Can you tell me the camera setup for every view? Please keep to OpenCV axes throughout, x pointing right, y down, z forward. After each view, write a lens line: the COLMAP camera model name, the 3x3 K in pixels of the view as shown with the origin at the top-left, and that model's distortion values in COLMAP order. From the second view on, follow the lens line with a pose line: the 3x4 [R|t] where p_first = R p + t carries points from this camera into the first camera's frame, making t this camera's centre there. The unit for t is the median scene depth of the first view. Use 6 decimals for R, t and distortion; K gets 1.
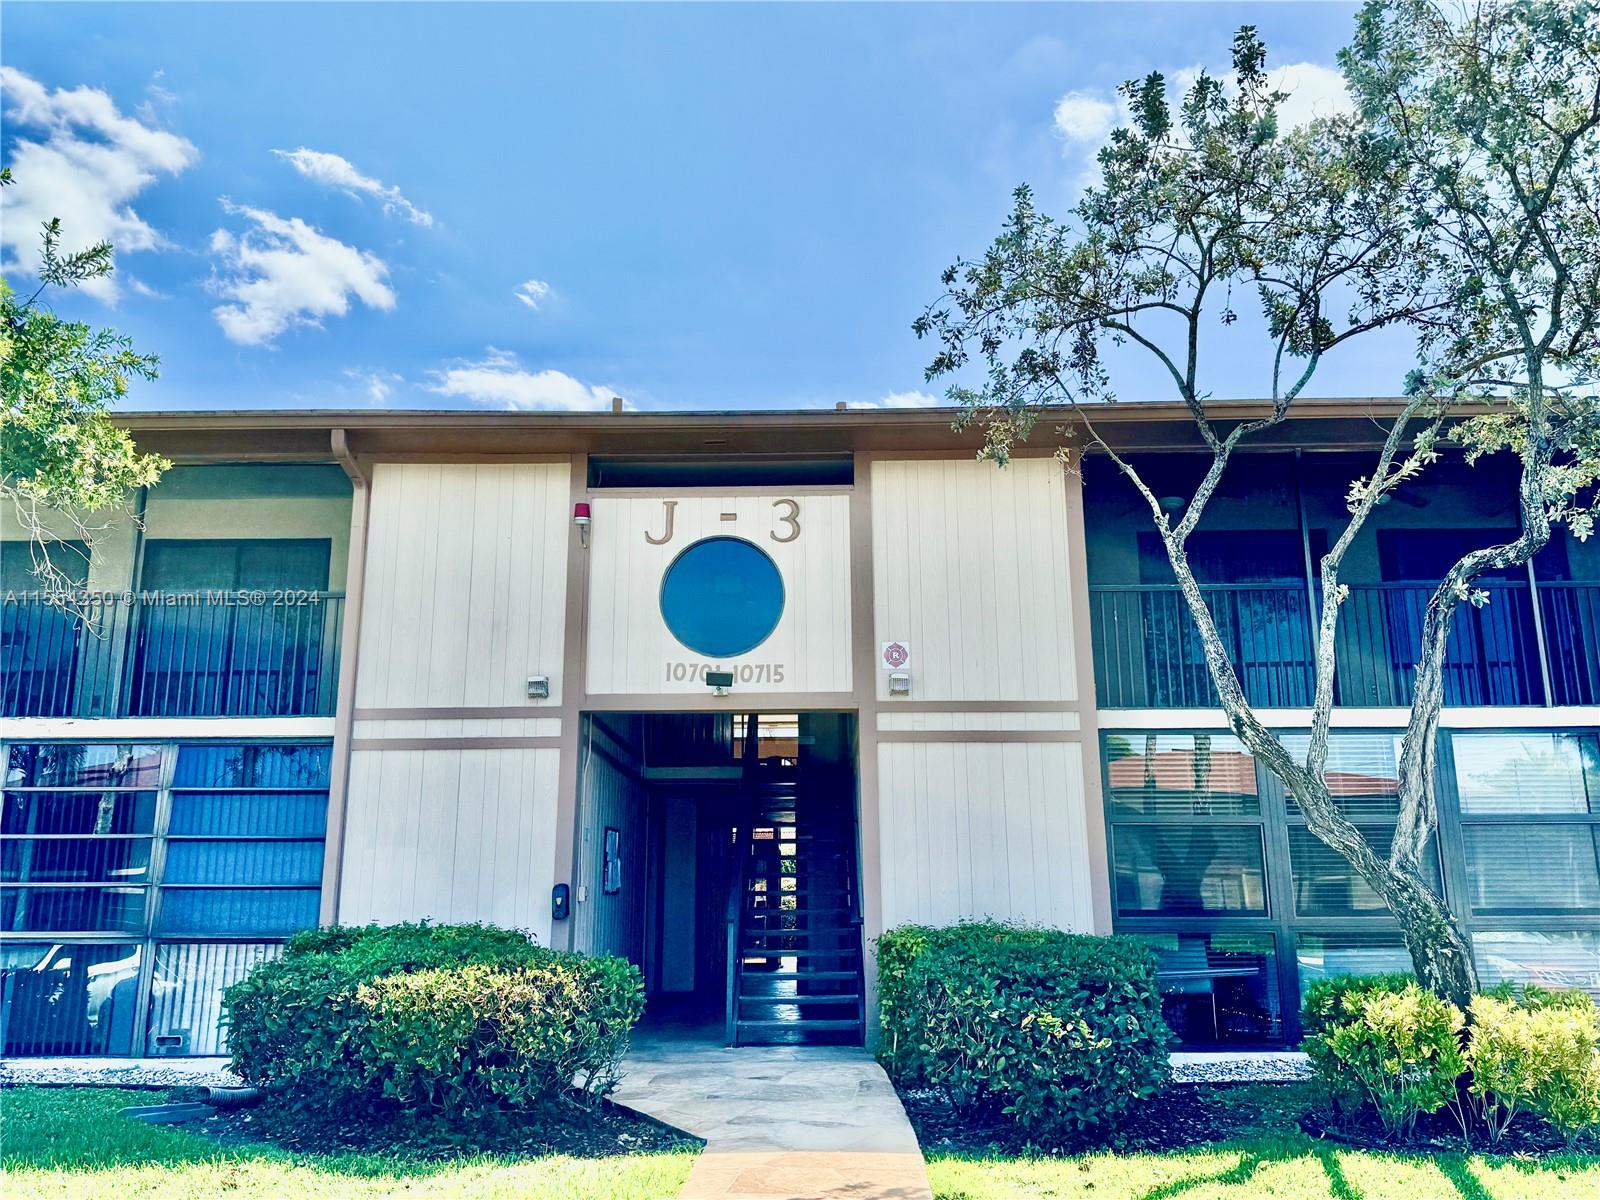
lens RADIAL K [[1318.1, 0, 803.6], [0, 1318.1, 590.7], [0, 0, 1]] dist [0.079485, -0.101219]
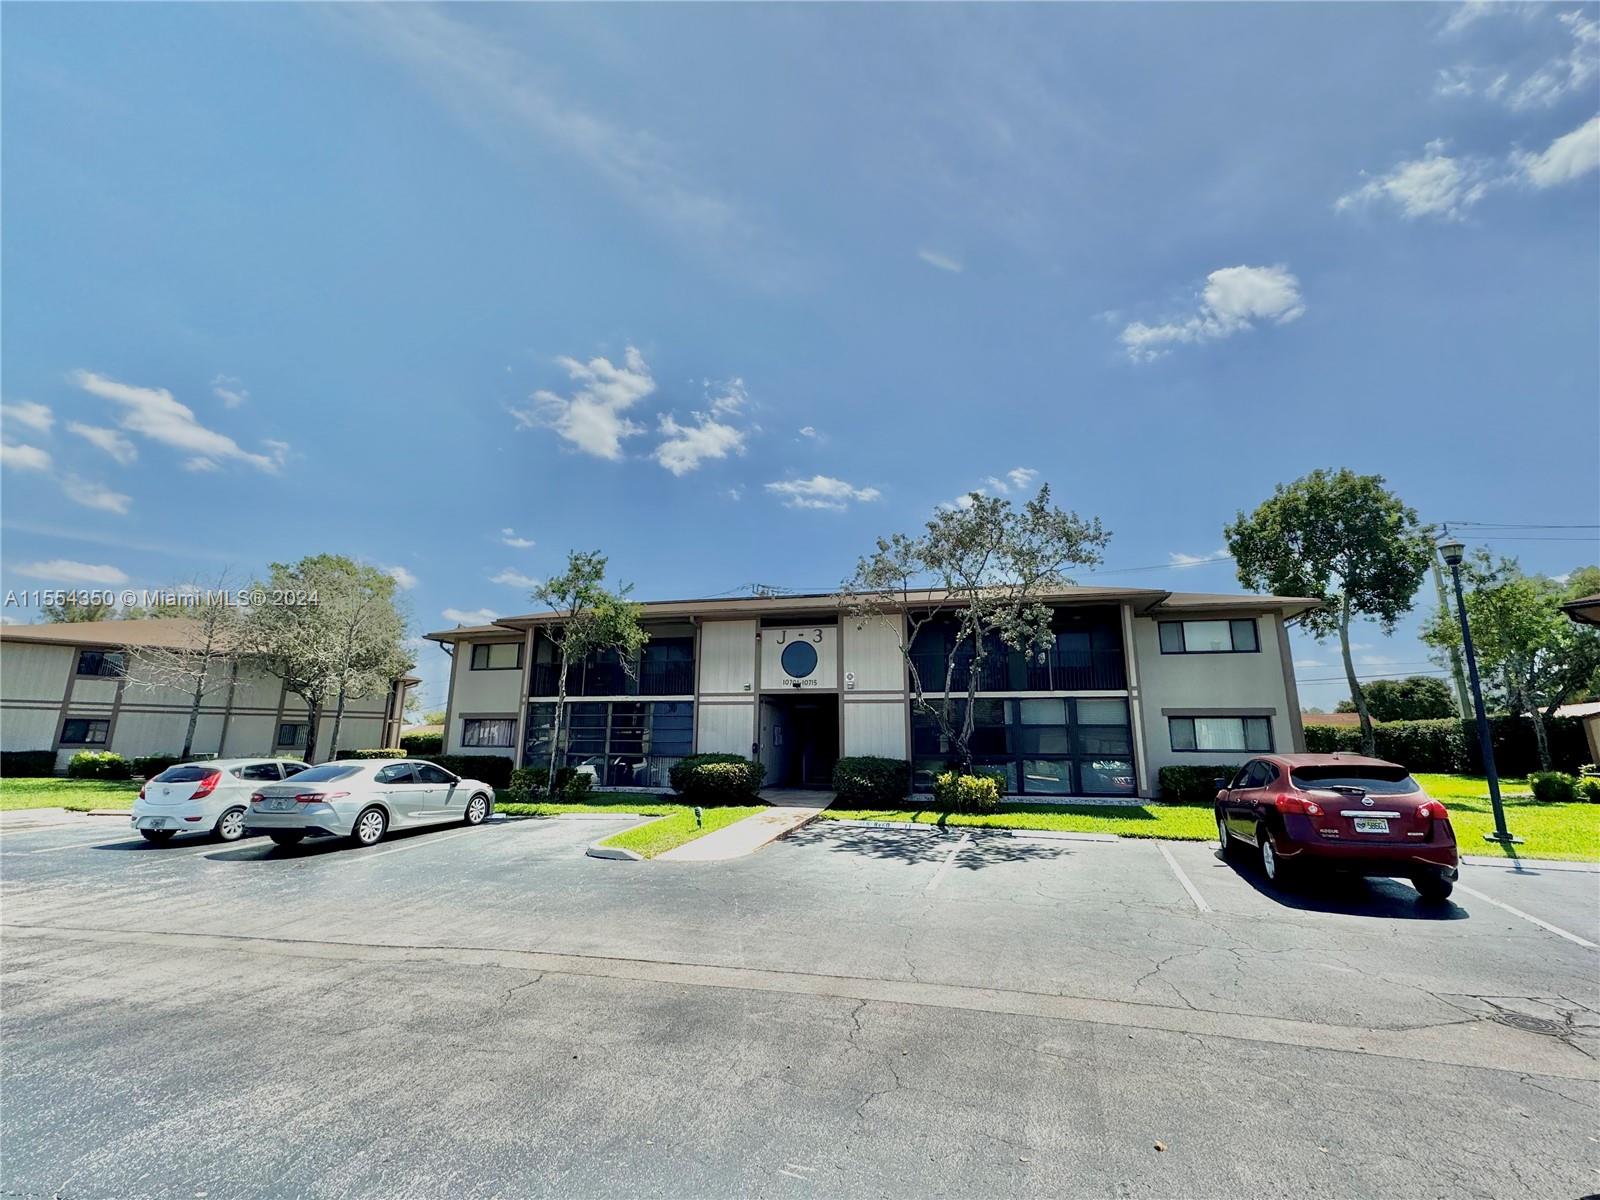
lens RADIAL K [[681.8, 0, 799.3], [0, 681.8, 599.9], [0, 0, 1]] dist [-0.000240, 0.000232]
pose [[0.974710, -0.033210, -0.220990, 0.362802], [0.037973, 0.999128, 0.017340, -0.196587], [0.220222, -0.025293, 0.975122, -0.775954]]
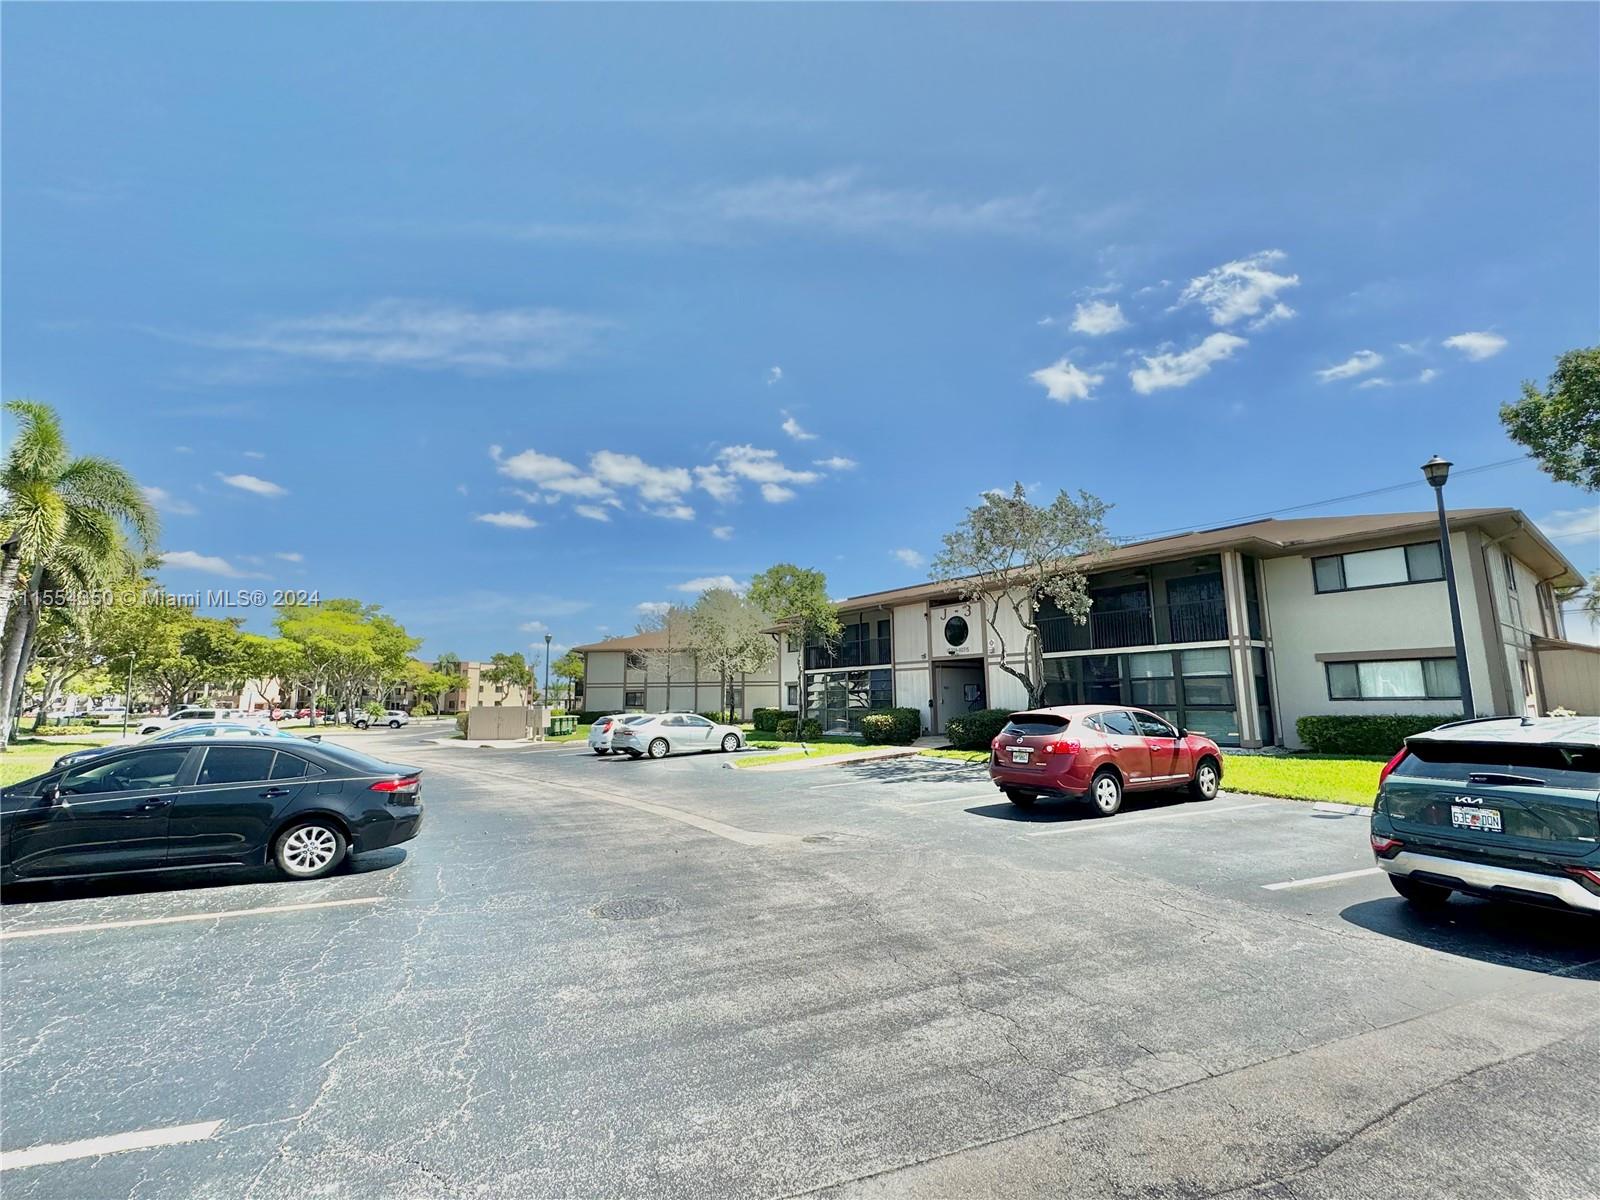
lens RADIAL K [[681.8, 0, 807.4], [0, 681.8, 597.2], [0, 0, 1]] dist [-0.000240, 0.000232]
pose [[0.621782, -0.118878, -0.774116, 1.452083], [0.189125, 0.981952, 0.001114, -0.210973], [0.760012, -0.147097, 0.633043, -0.770486]]
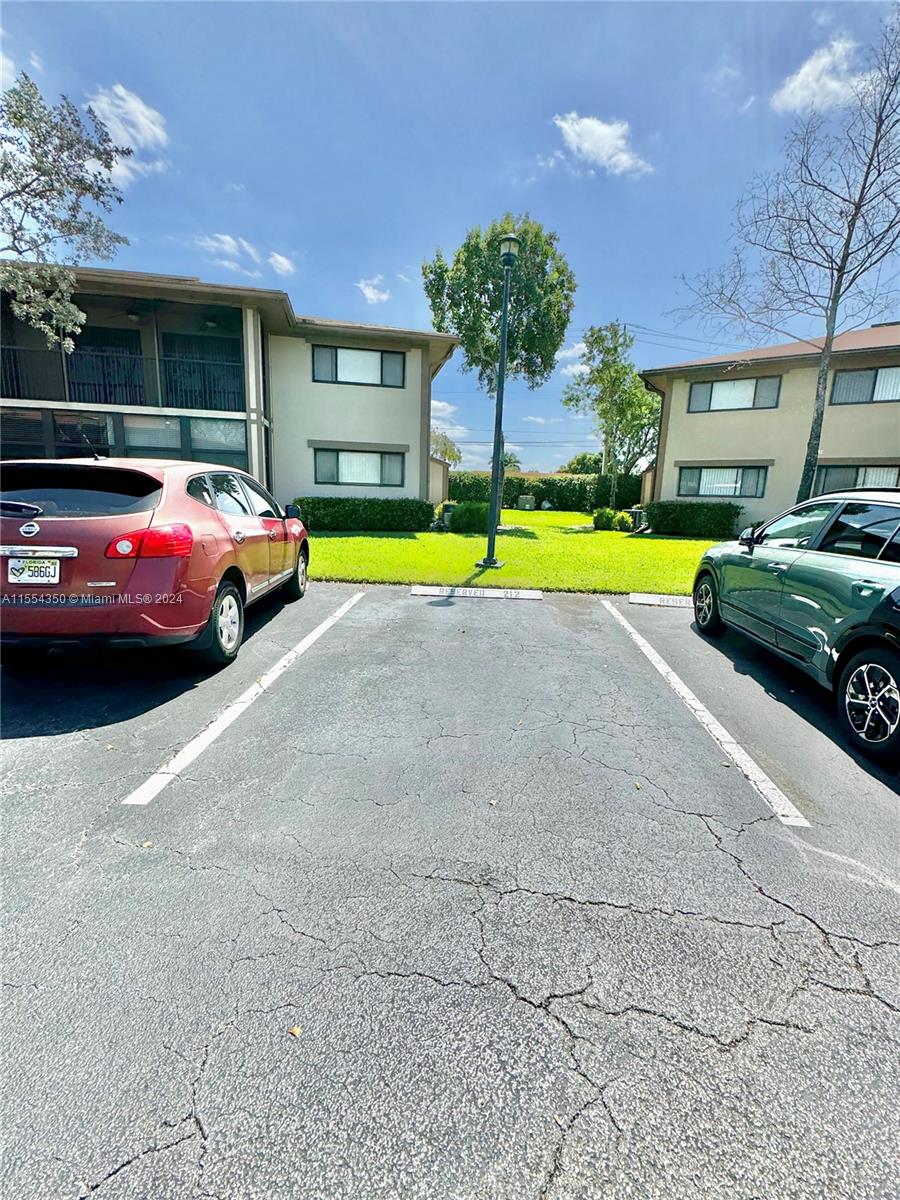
lens RADIAL K [[511.3, 0, 447.5], [0, 511.3, 600.9], [0, 0, 1]] dist [-0.000240, 0.000232]
pose [[0.980209, -0.000819, 0.197966, 1.001871], [-0.083180, 0.905734, 0.415605, -0.041047], [-0.179645, -0.423846, 0.887740, -0.226543]]
